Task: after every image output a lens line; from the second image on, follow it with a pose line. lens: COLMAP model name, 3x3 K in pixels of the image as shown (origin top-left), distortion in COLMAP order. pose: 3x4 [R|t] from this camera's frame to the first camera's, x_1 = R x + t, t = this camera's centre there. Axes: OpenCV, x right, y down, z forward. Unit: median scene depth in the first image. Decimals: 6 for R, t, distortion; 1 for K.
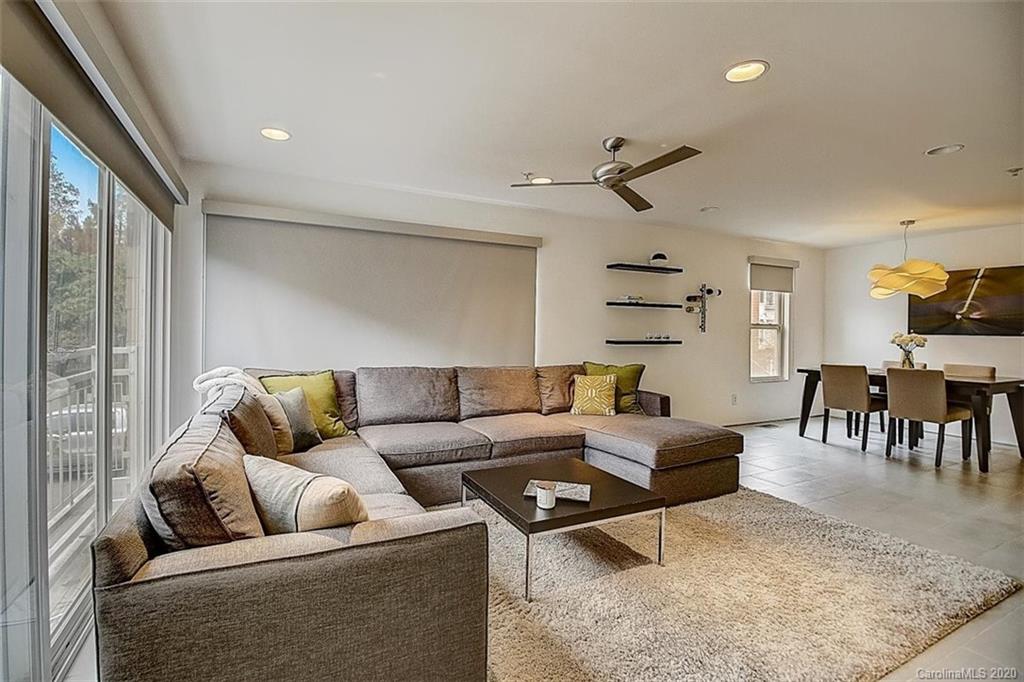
lens RADIAL K [[473.9, 0, 499.2], [0, 473.9, 326.7], [0, 0, 1]] dist [-0.000831, -0.014956]
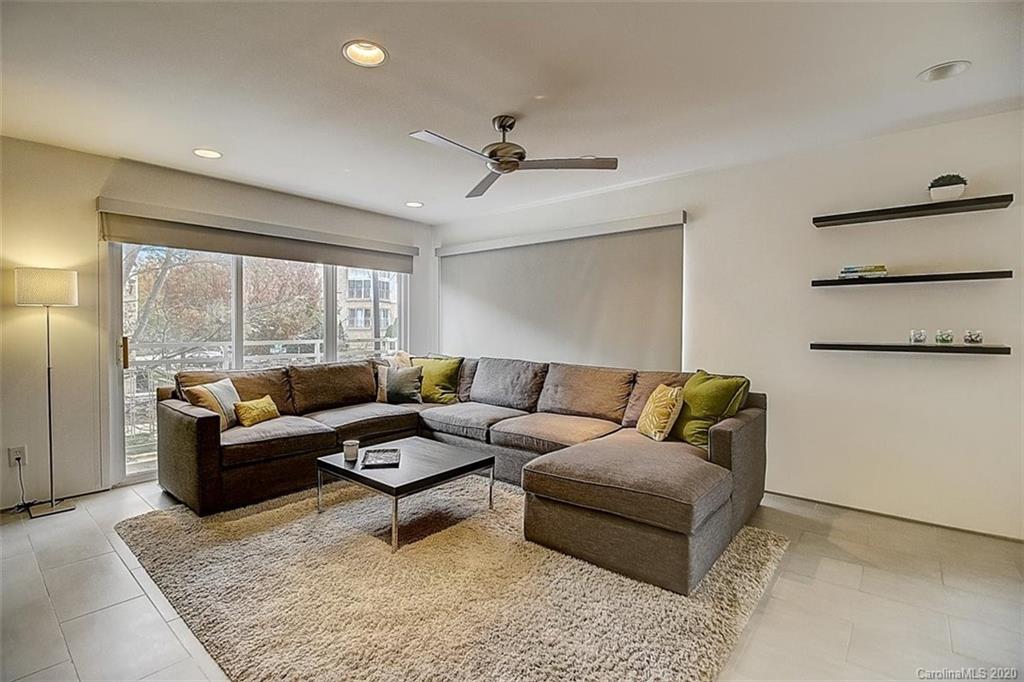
lens RADIAL K [[473.9, 0, 499.2], [0, 473.9, 326.7], [0, 0, 1]] dist [-0.000831, -0.014956]
pose [[0.396263, -0.012641, -0.918050, 0.660562], [0.005954, 0.999920, -0.011198, 0.012877], [0.918118, -0.001028, 0.396306, 0.384957]]
